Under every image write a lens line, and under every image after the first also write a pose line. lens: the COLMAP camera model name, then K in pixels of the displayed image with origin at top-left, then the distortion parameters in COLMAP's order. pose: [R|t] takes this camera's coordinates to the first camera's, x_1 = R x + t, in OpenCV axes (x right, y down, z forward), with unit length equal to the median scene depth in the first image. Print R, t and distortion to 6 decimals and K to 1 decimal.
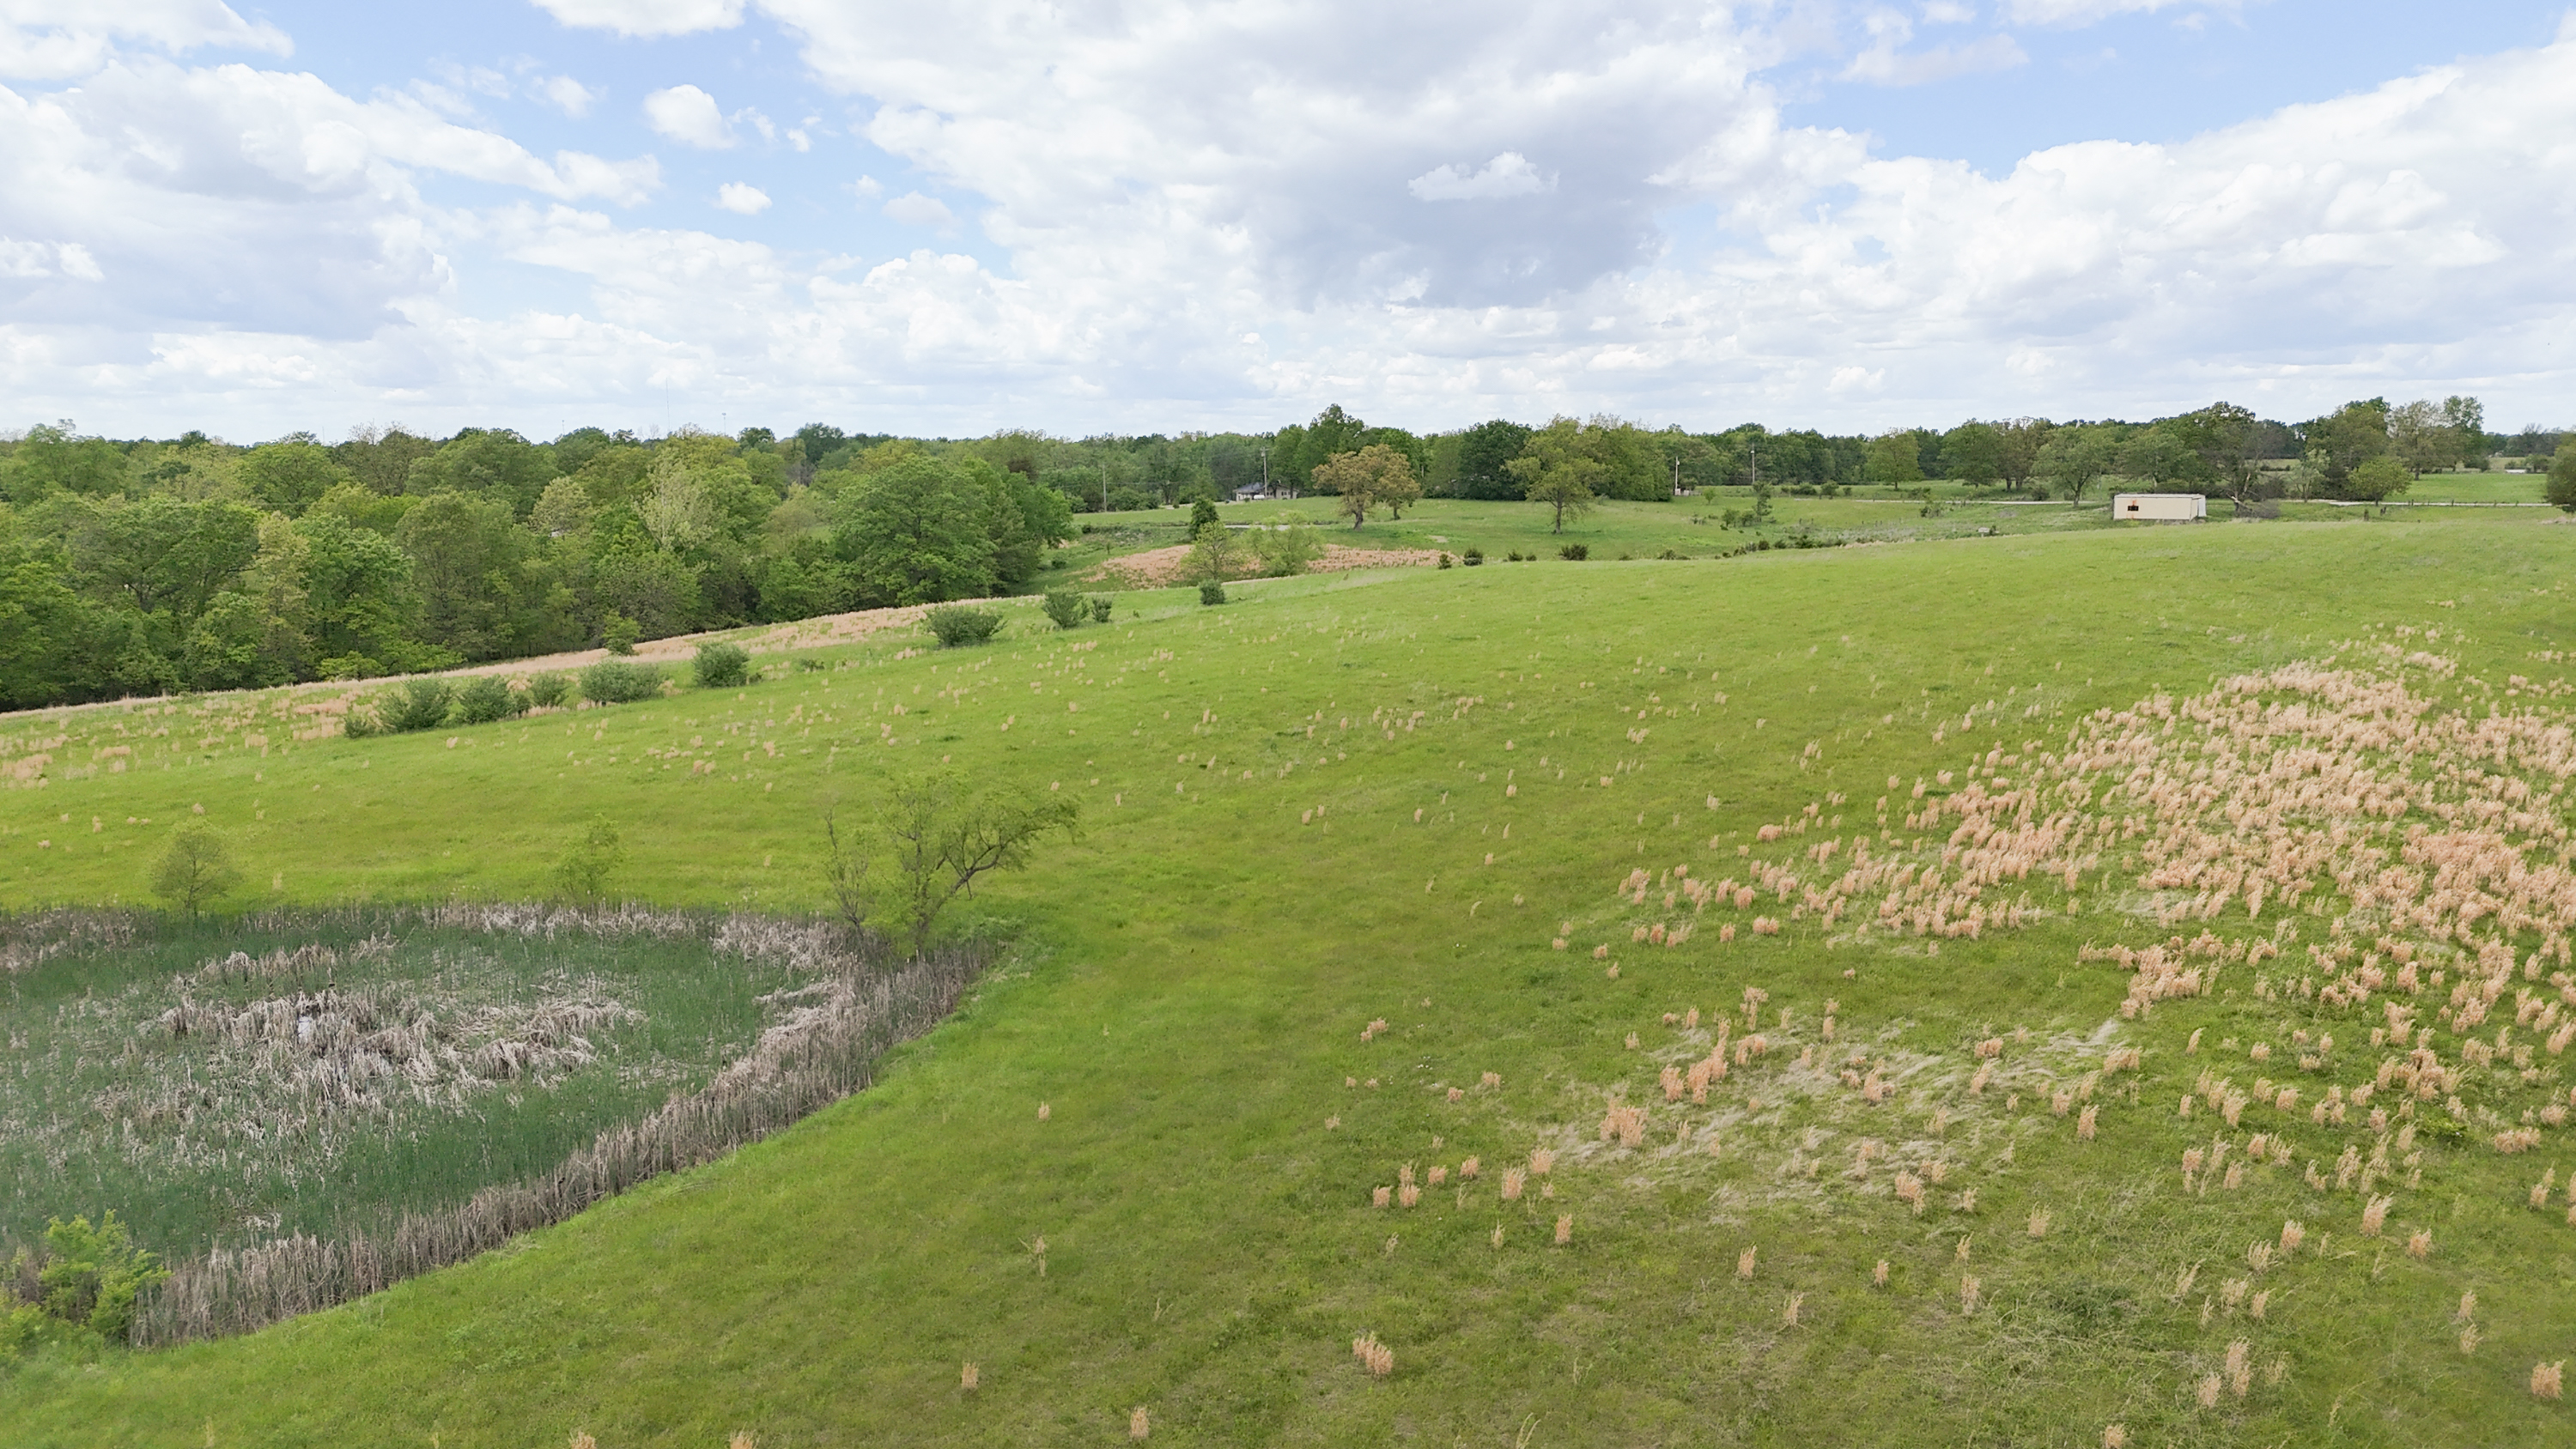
lens RADIAL K [[1891.1, 0, 1275.6], [0, 1891.1, 728.6], [0, 0, 1]] dist [0.072410, -0.067185]
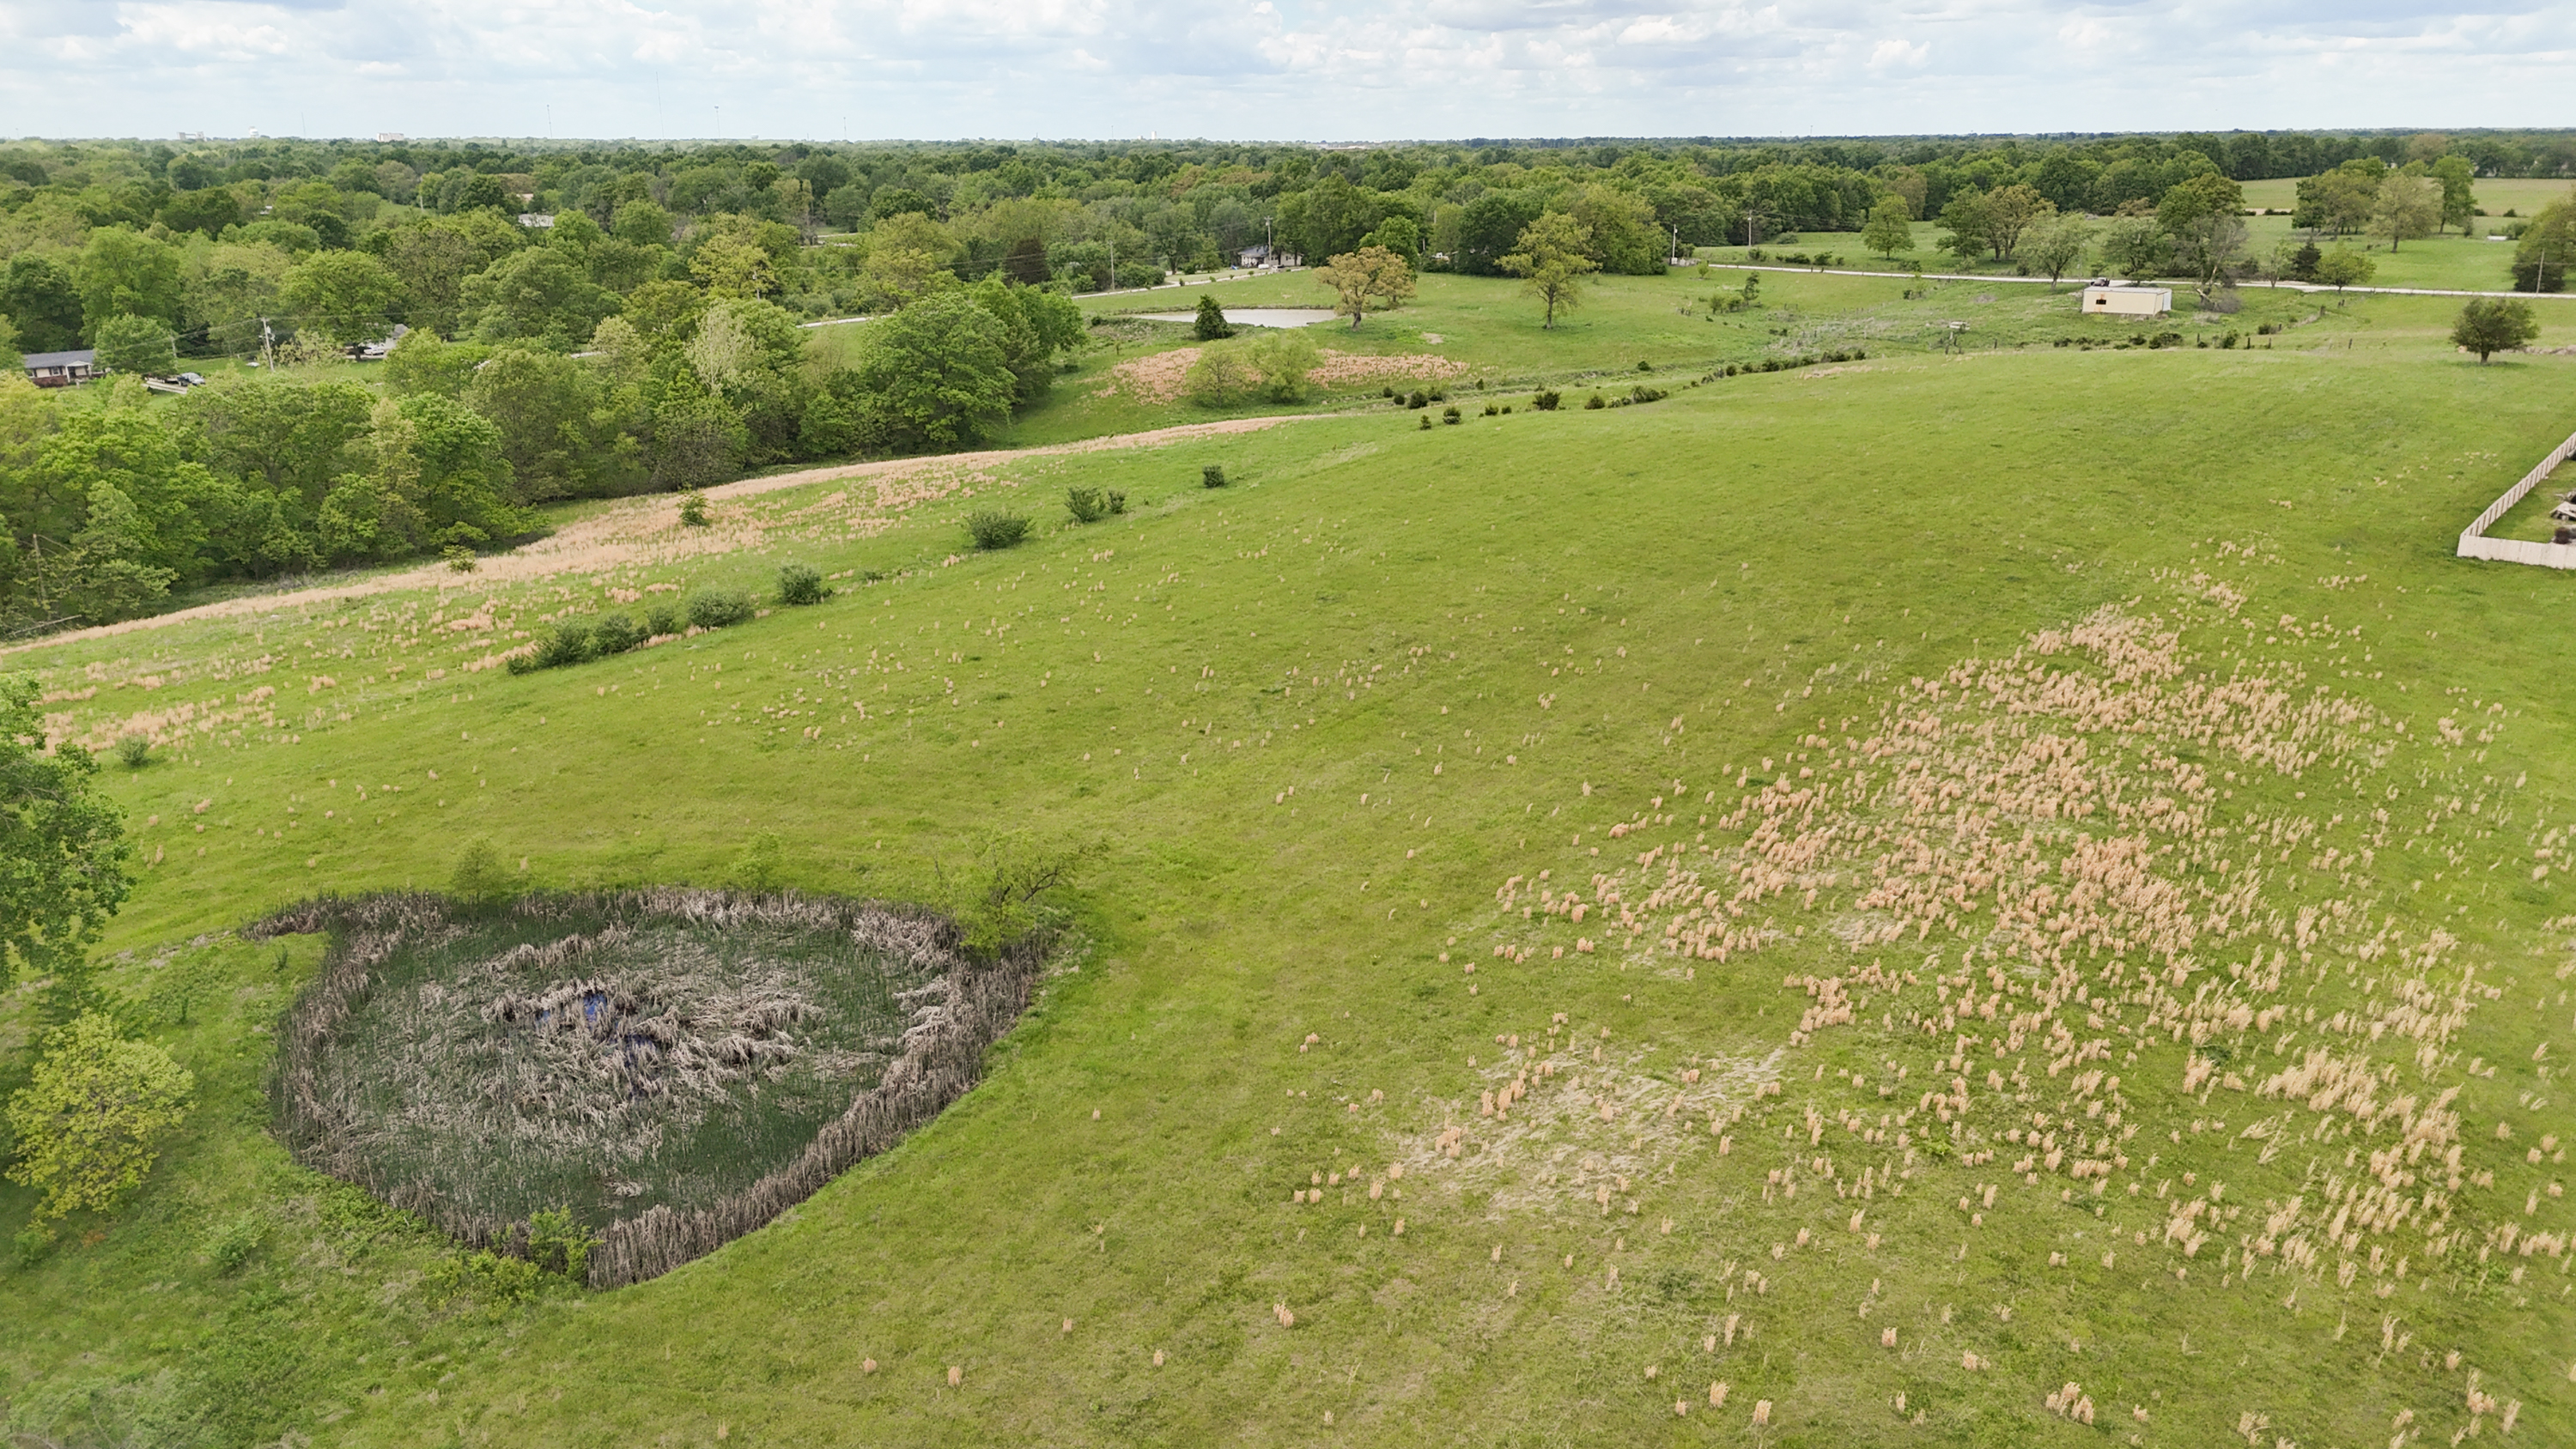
lens RADIAL K [[1891.1, 0, 1291.1], [0, 1891.1, 733.4], [0, 0, 1]] dist [0.072410, -0.067185]
pose [[0.999961, 0.007662, 0.004320, 0.022924], [-0.008258, 0.986931, 0.160934, -0.263769], [-0.003030, -0.160963, 0.986956, -0.370258]]
